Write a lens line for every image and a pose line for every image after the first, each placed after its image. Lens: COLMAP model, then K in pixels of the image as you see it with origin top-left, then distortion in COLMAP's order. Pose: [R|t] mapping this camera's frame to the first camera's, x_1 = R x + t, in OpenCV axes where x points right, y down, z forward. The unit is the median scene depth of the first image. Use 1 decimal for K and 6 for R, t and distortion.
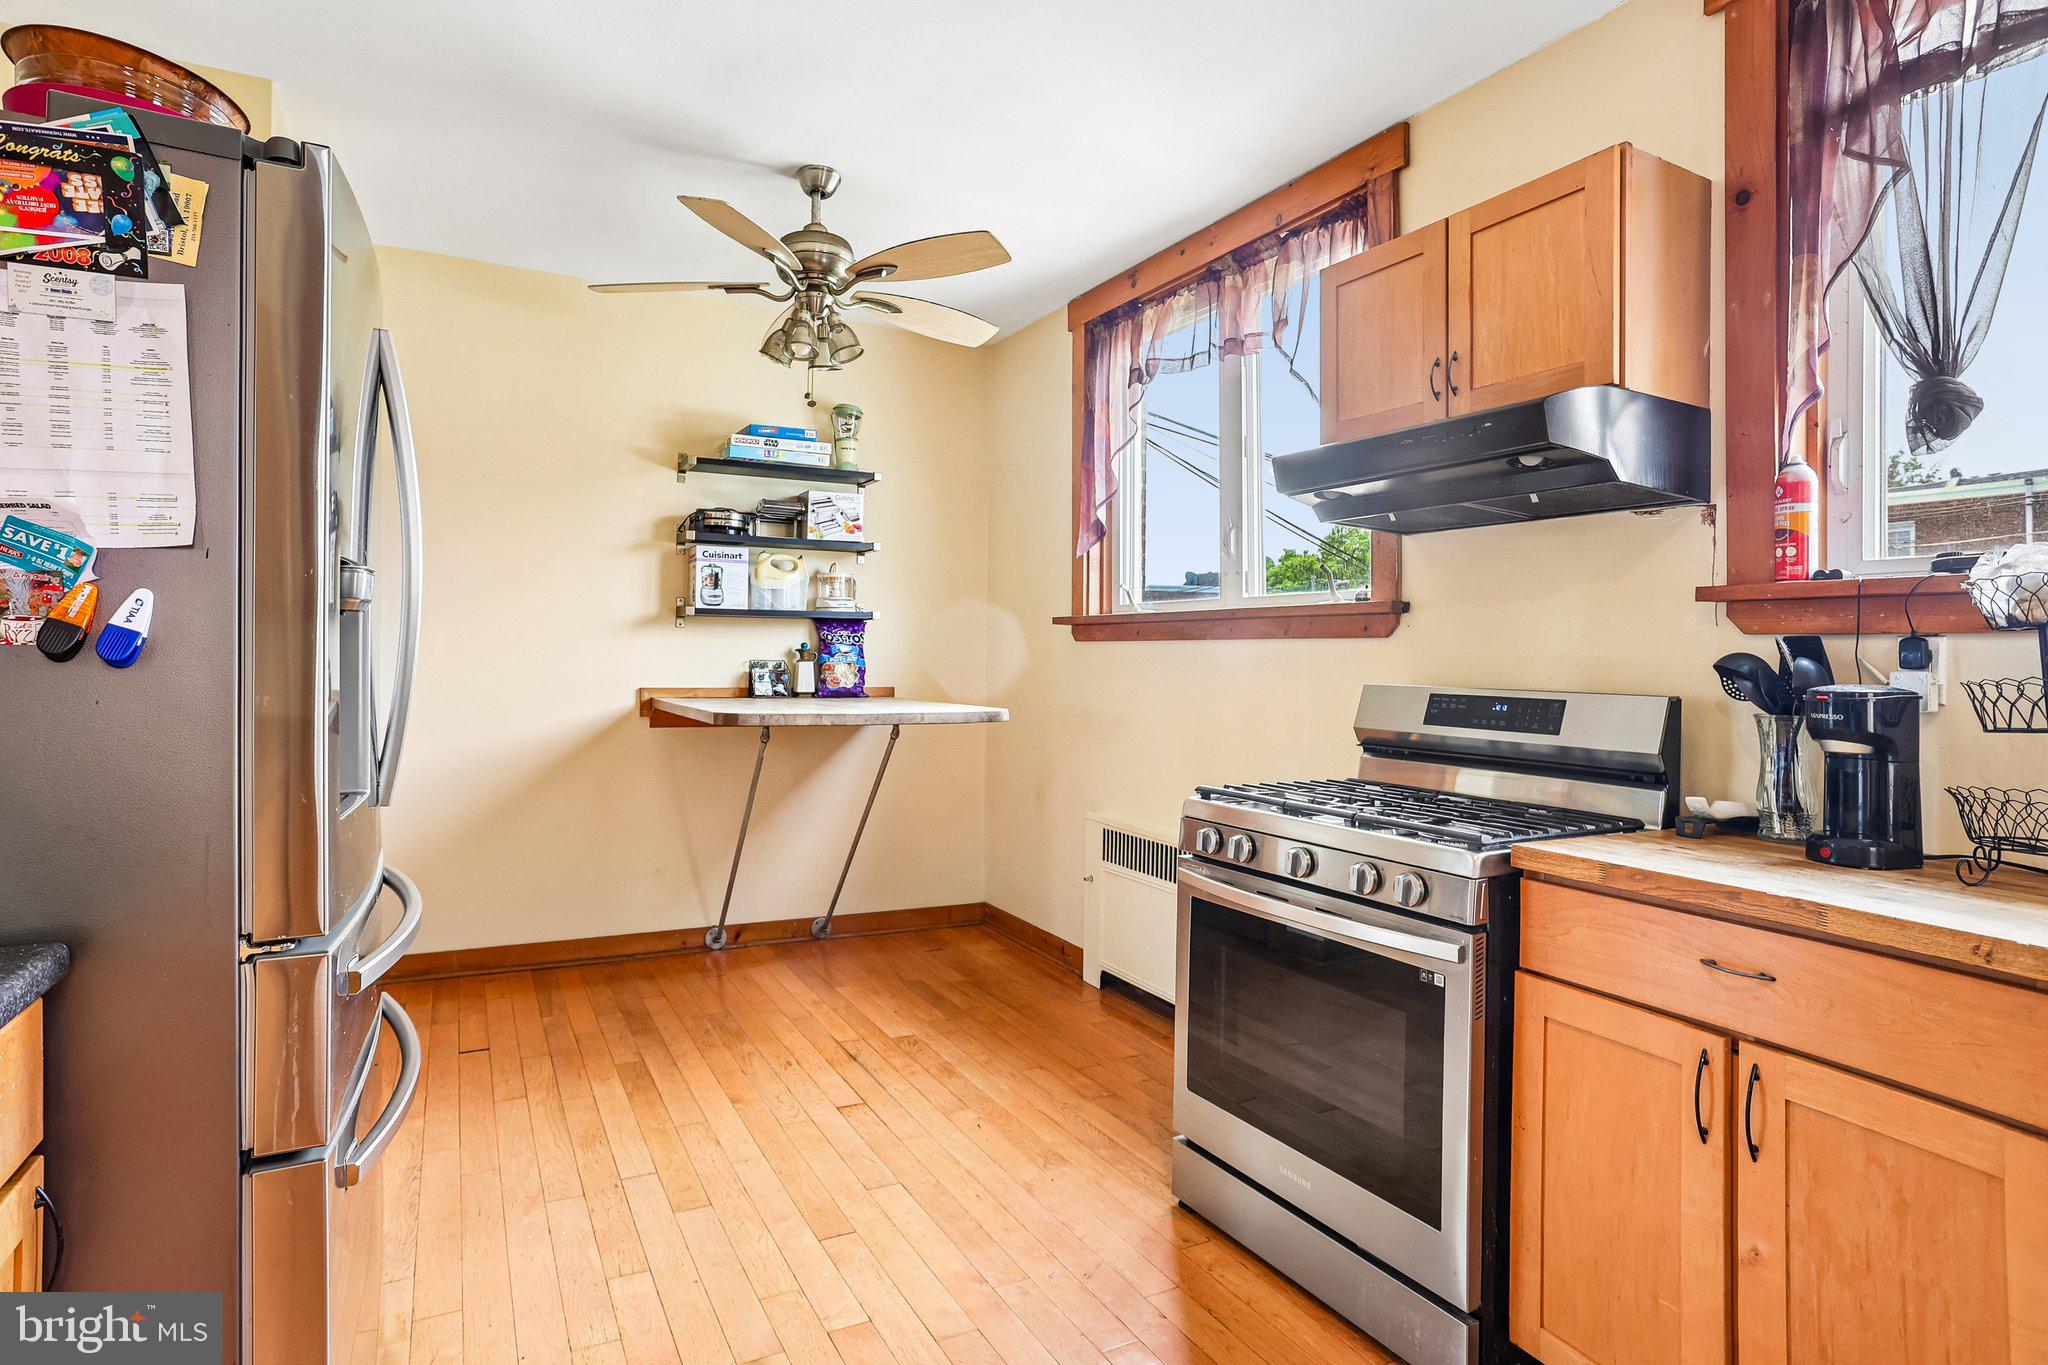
lens RADIAL K [[1035.4, 0, 1021.5], [0, 1035.4, 677.6], [0, 0, 1]] dist [-0.055303, 0.009410]
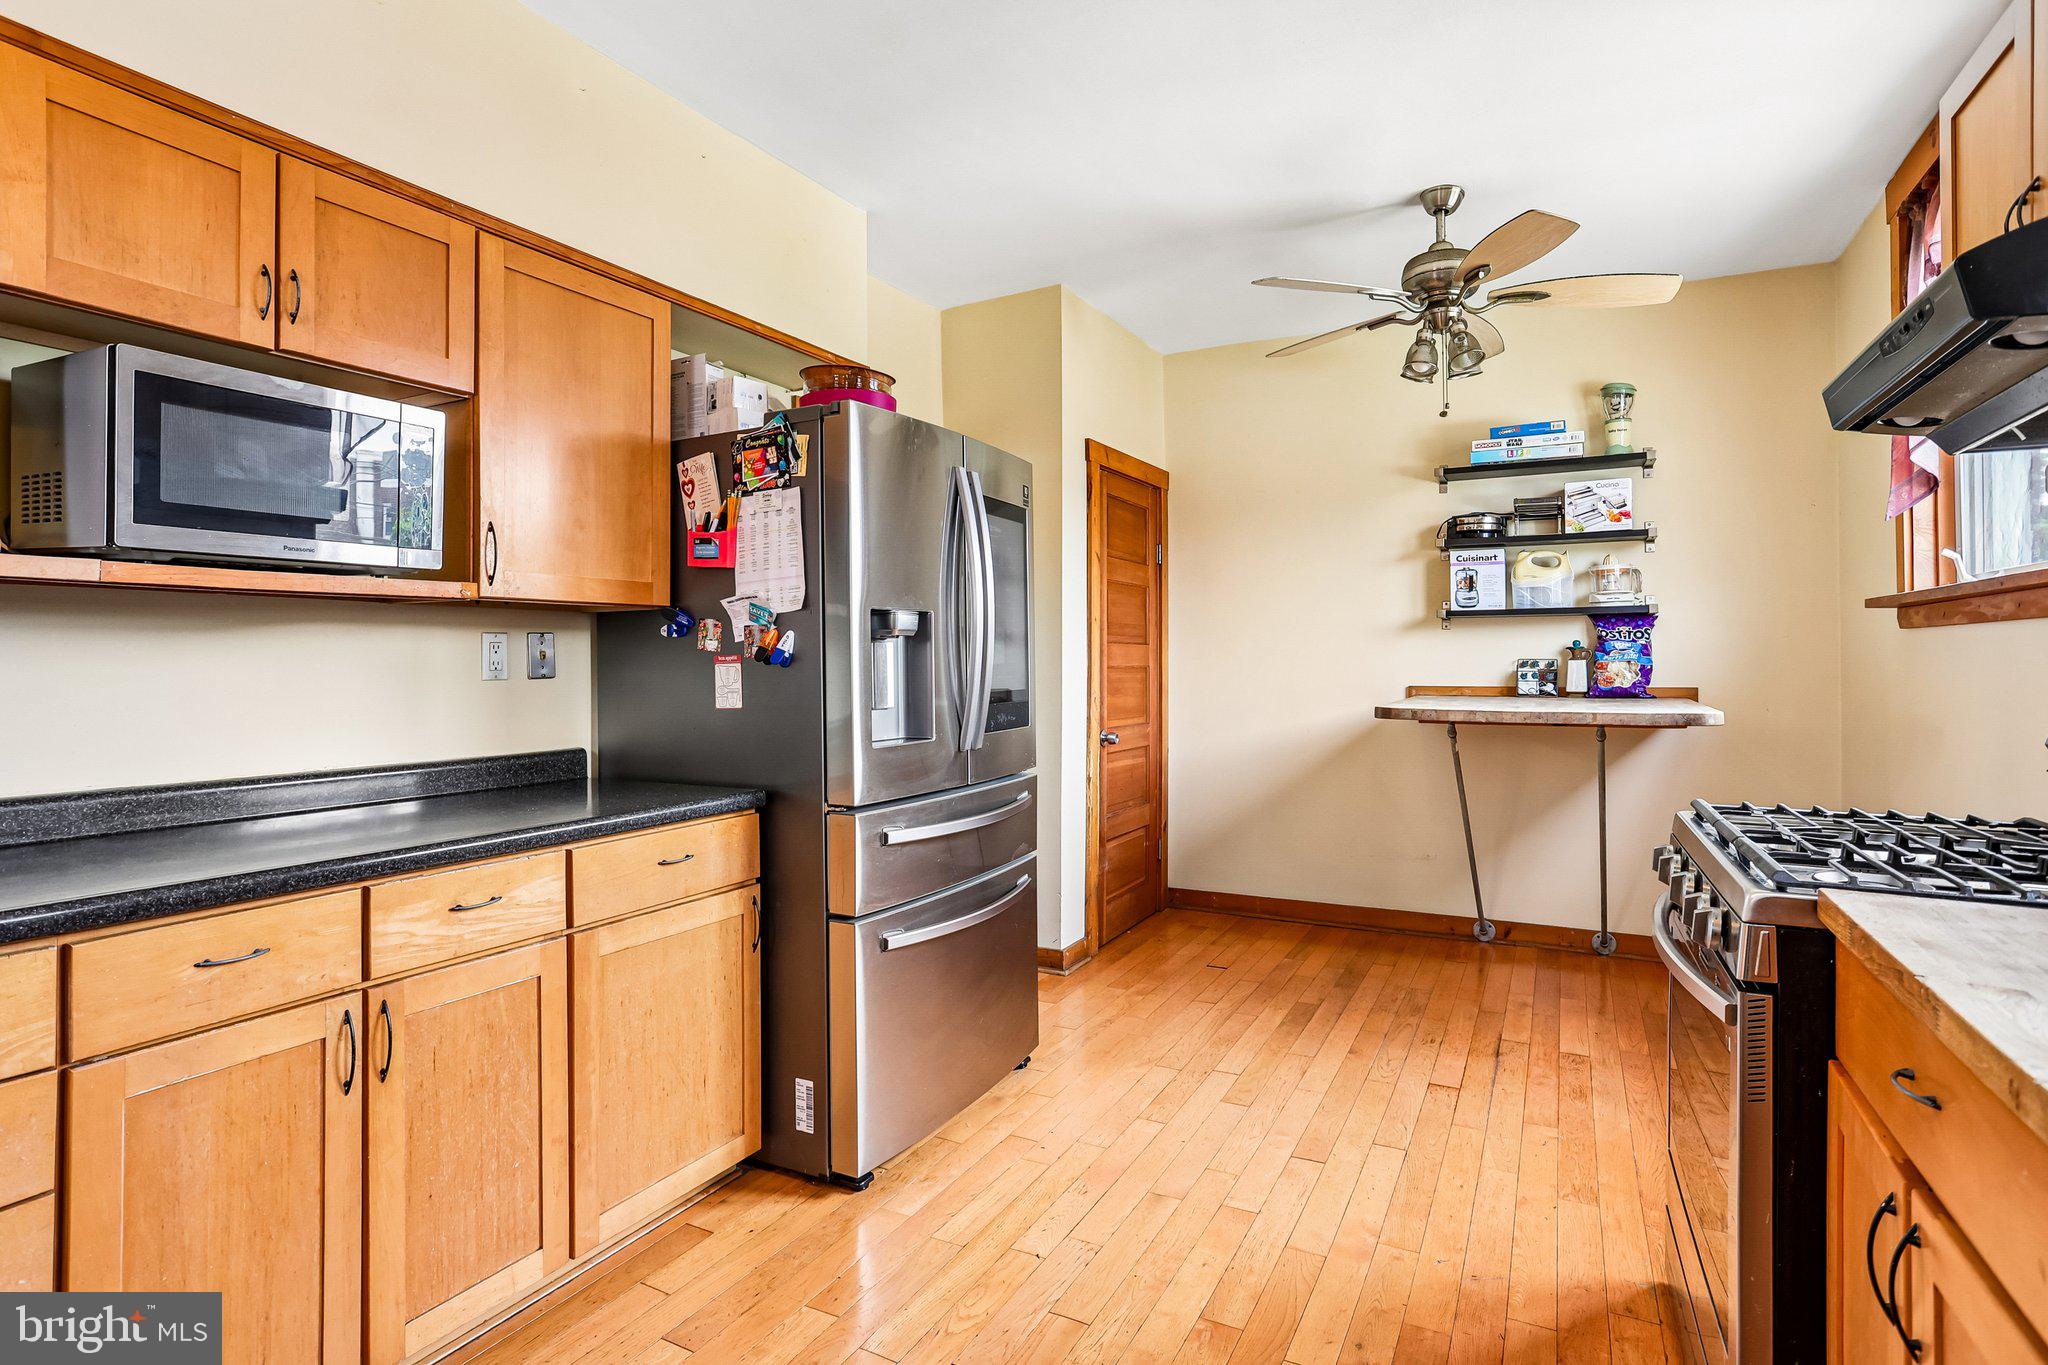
lens RADIAL K [[1035.4, 0, 1009.1], [0, 1035.4, 682.1], [0, 0, 1]] dist [-0.055303, 0.009410]
pose [[0.561328, -0.000453, -0.827593, 0.300540], [0.002185, 0.999997, 0.000934, 0.003155], [0.827590, -0.002332, 0.561328, 0.036998]]
